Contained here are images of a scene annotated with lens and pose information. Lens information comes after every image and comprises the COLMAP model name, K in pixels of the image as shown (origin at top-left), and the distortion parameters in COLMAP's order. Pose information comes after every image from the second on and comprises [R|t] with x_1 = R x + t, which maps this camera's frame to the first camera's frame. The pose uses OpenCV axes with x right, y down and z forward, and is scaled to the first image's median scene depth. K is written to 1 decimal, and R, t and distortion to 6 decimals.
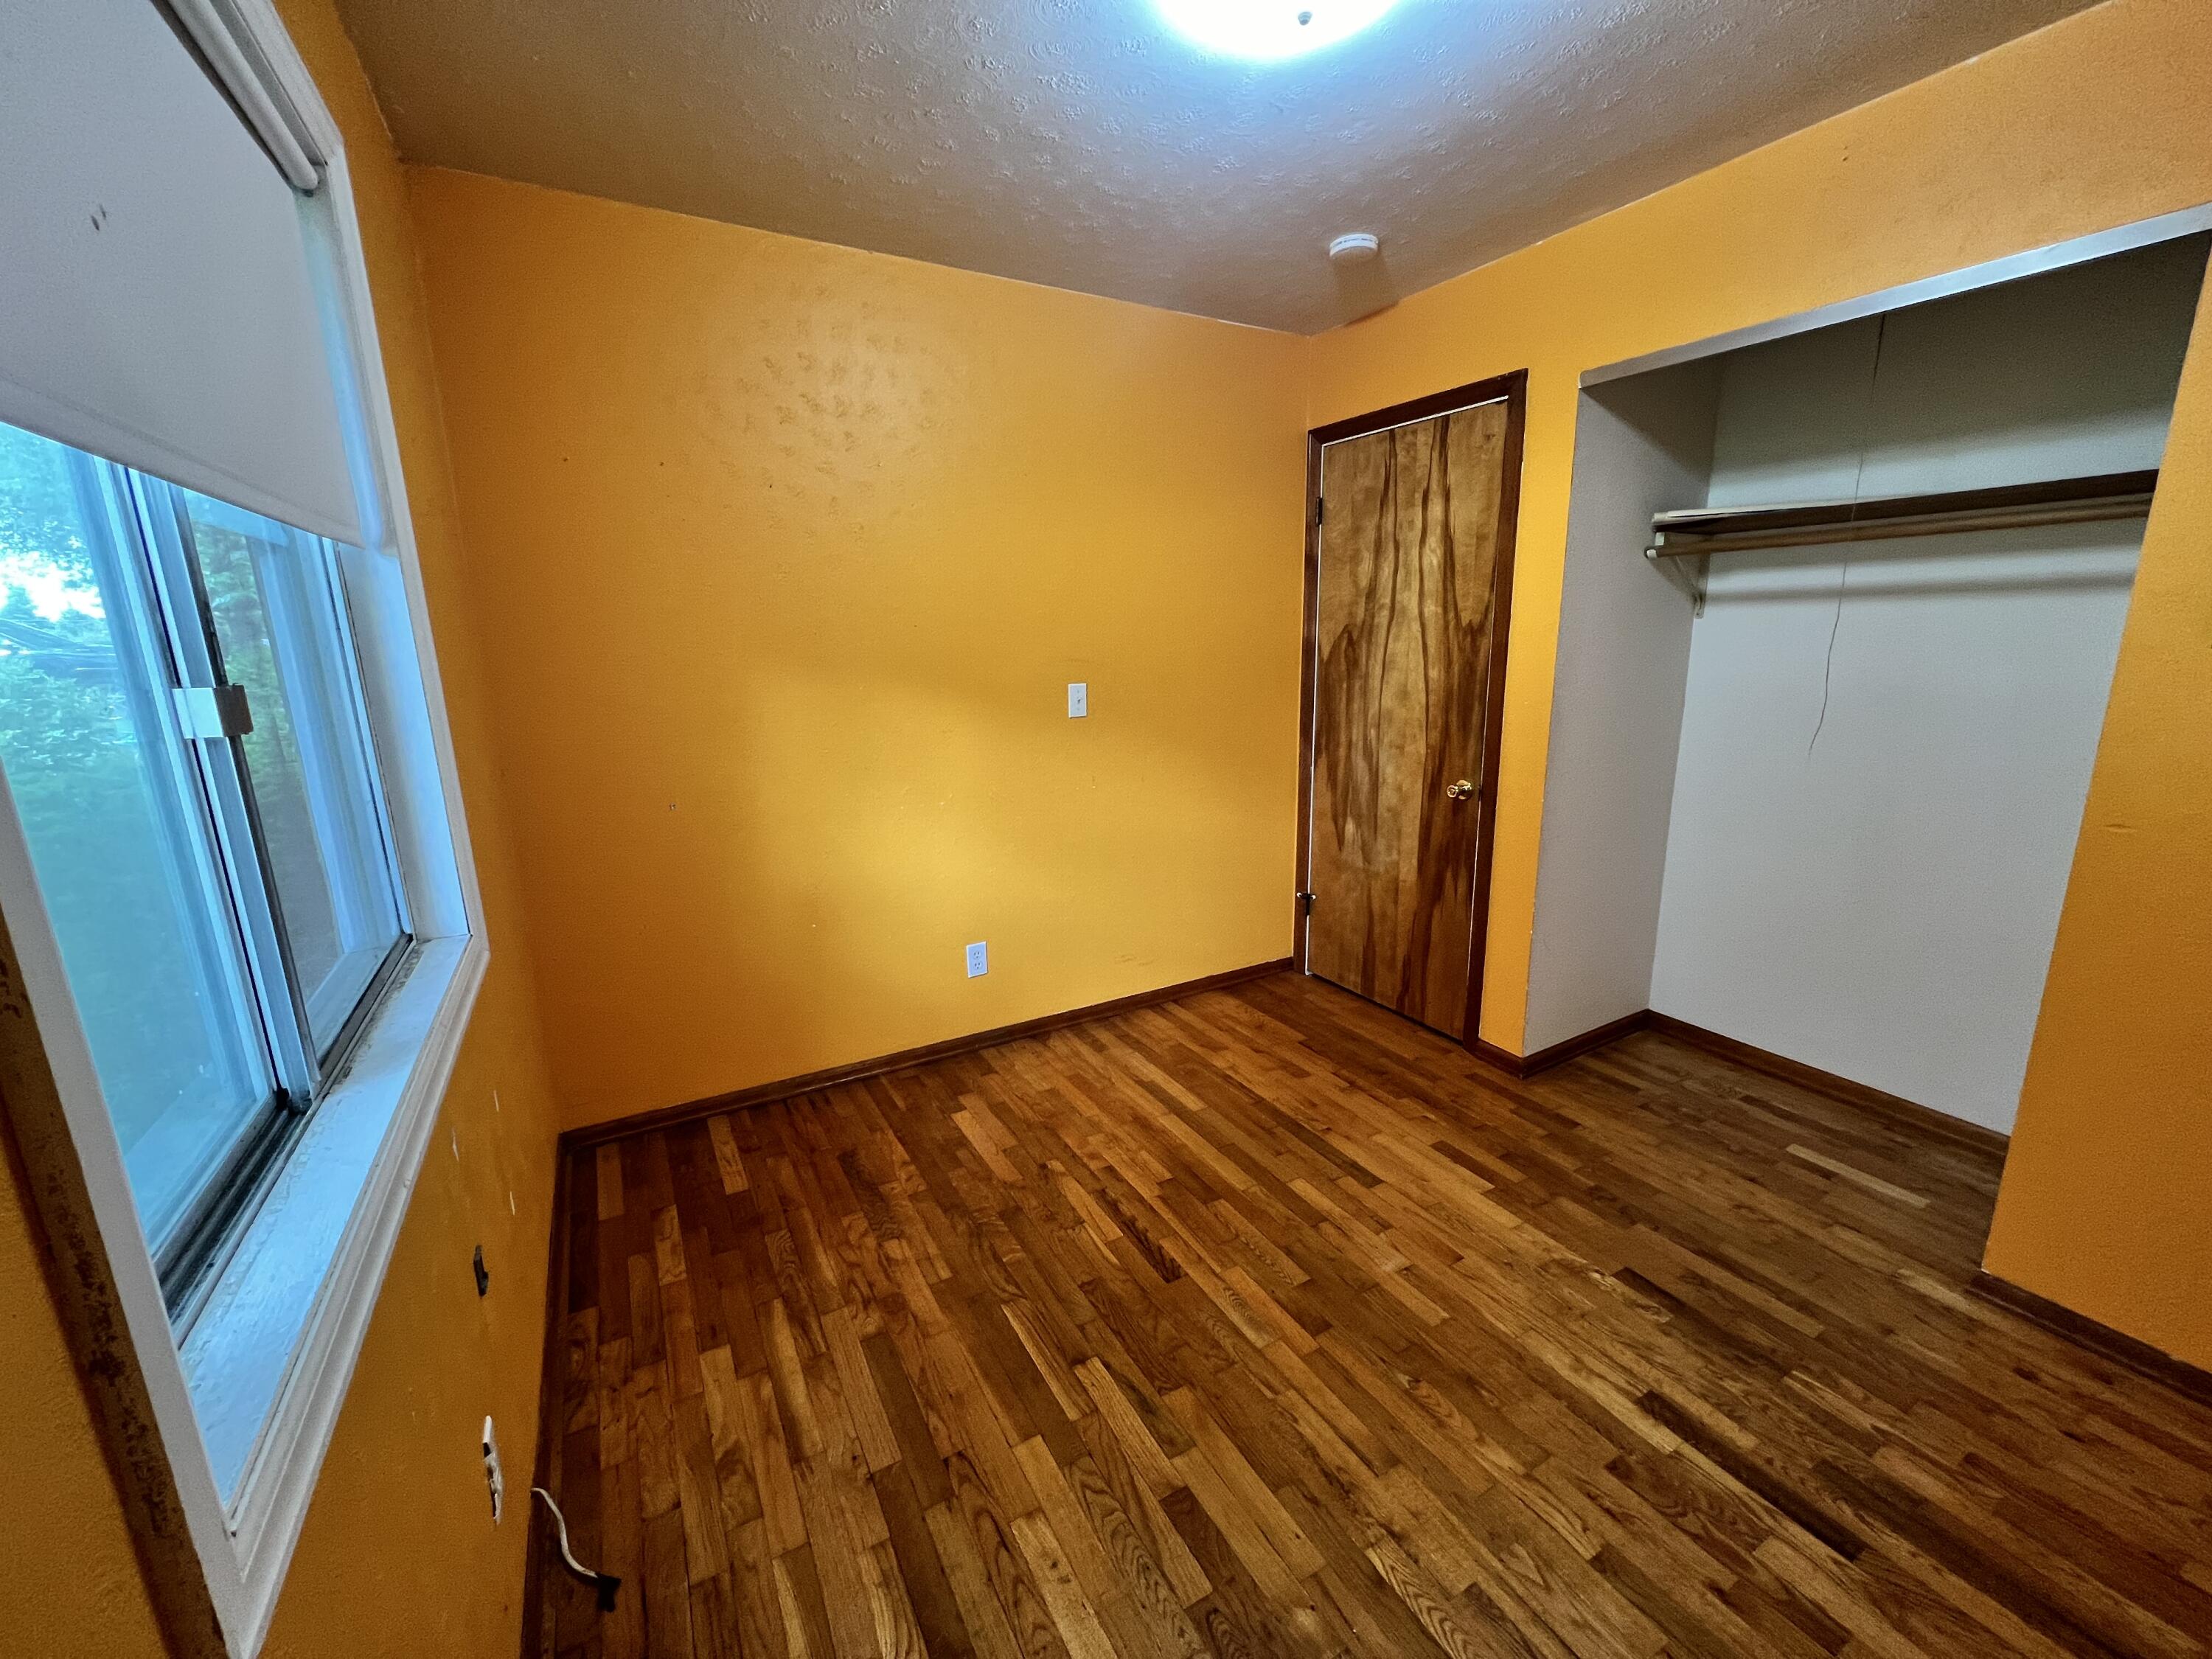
lens RADIAL K [[886.7, 0, 1106.3], [0, 886.7, 827.9], [0, 0, 1]] dist [0.002350, 0.000094]
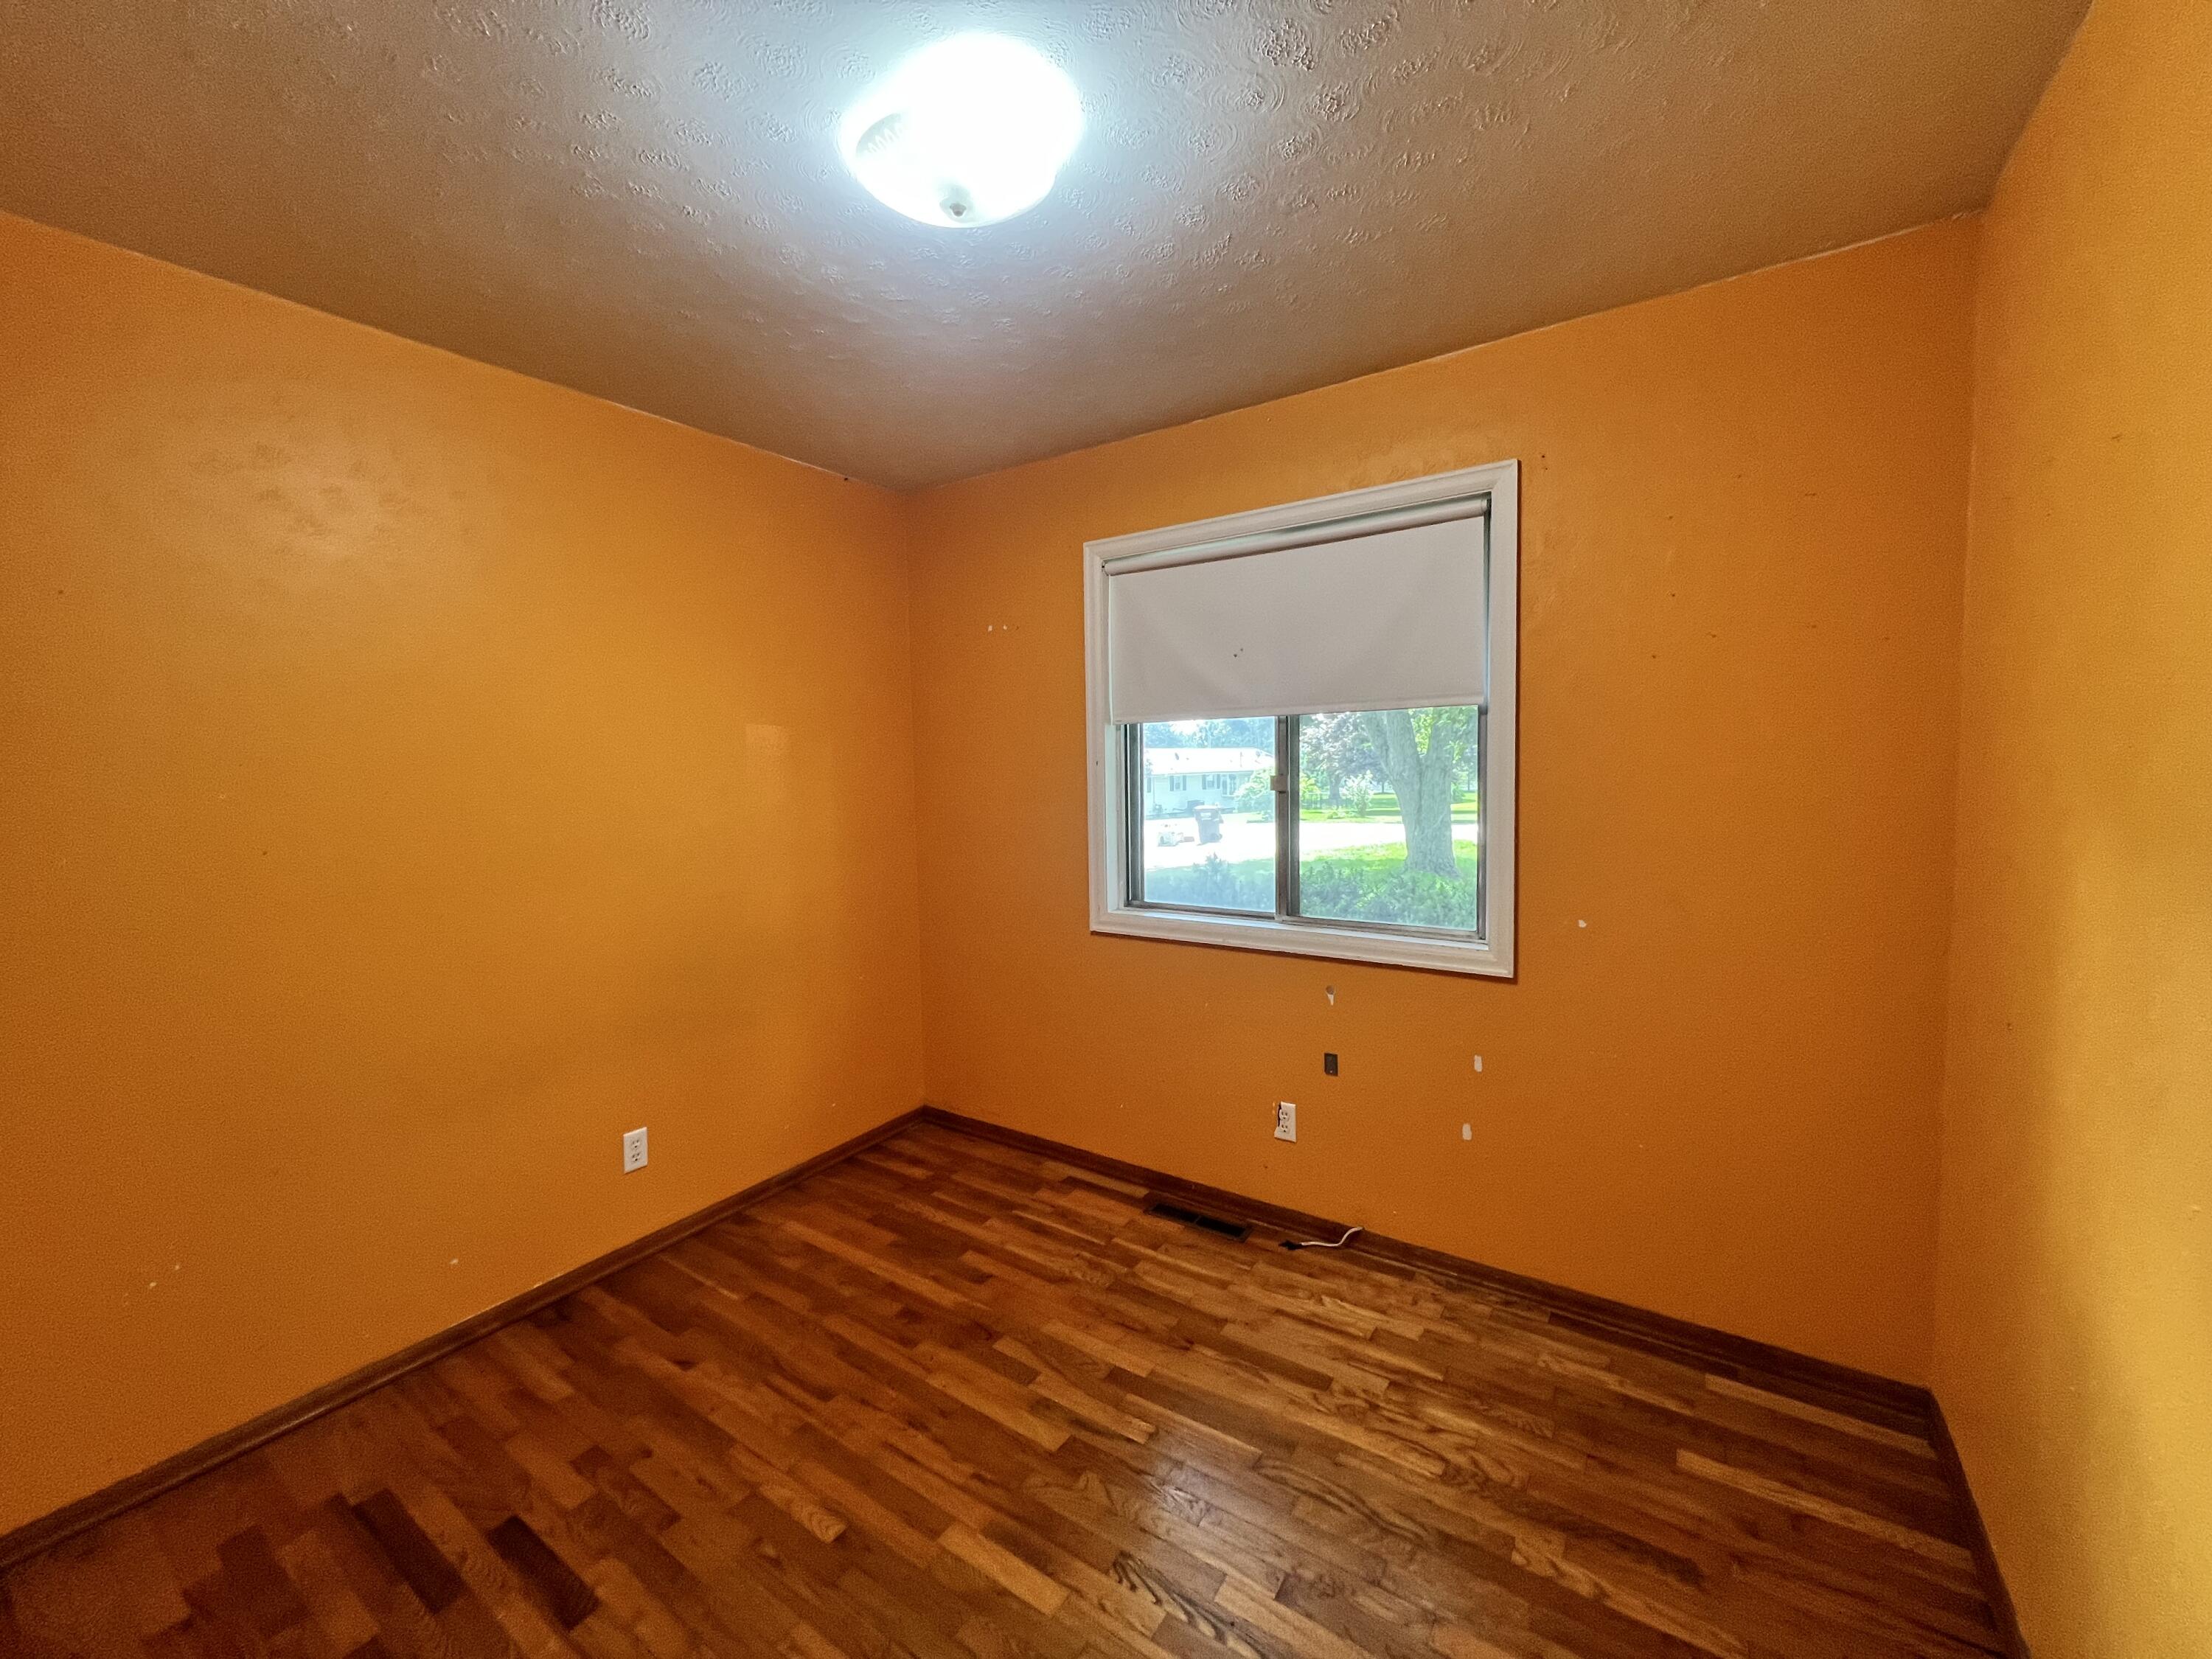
lens RADIAL K [[886.7, 0, 1104.3], [0, 886.7, 826.4], [0, 0, 1]] dist [0.002350, 0.000094]
pose [[-0.895093, 0.071297, -0.440143, 0.458241], [-0.062003, 0.957639, 0.281216, -0.415237], [0.441548, 0.279005, -0.852755, 1.735494]]
